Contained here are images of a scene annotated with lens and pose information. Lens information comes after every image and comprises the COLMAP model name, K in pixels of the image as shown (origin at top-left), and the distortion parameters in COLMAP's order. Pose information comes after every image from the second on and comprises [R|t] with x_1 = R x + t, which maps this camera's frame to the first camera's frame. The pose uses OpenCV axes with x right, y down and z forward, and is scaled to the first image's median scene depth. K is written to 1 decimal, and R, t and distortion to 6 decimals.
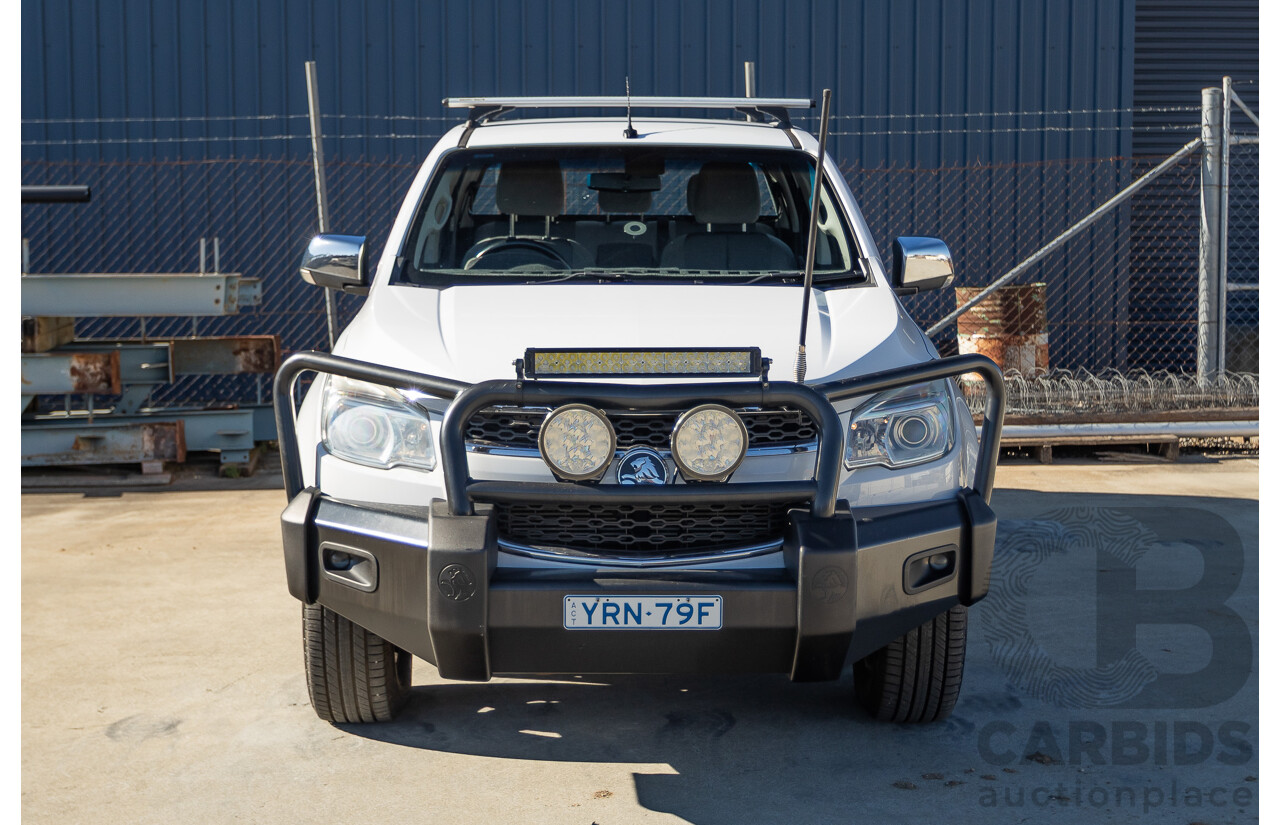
lens RADIAL K [[2195.2, 0, 562.4], [0, 2195.2, 497.6], [0, 0, 1]] dist [-0.019996, 0.000000]
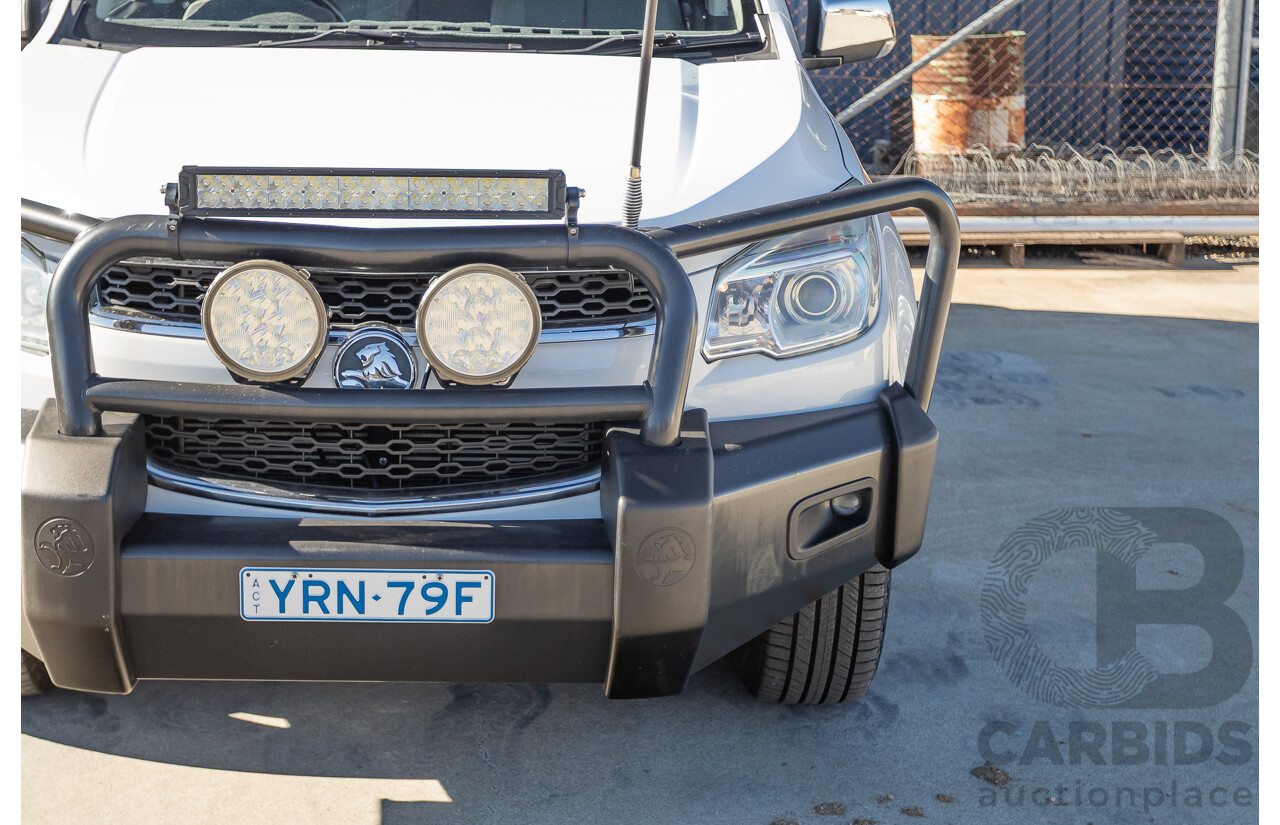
lens RADIAL K [[2195.2, 0, 572.1], [0, 2195.2, 459.9], [0, 0, 1]] dist [-0.019996, 0.000000]
pose [[0.999665, 0.015106, 0.021029, 0.075974], [-0.017349, 0.993678, 0.110915, -0.052911], [-0.019220, -0.111243, 0.993607, 0.355182]]
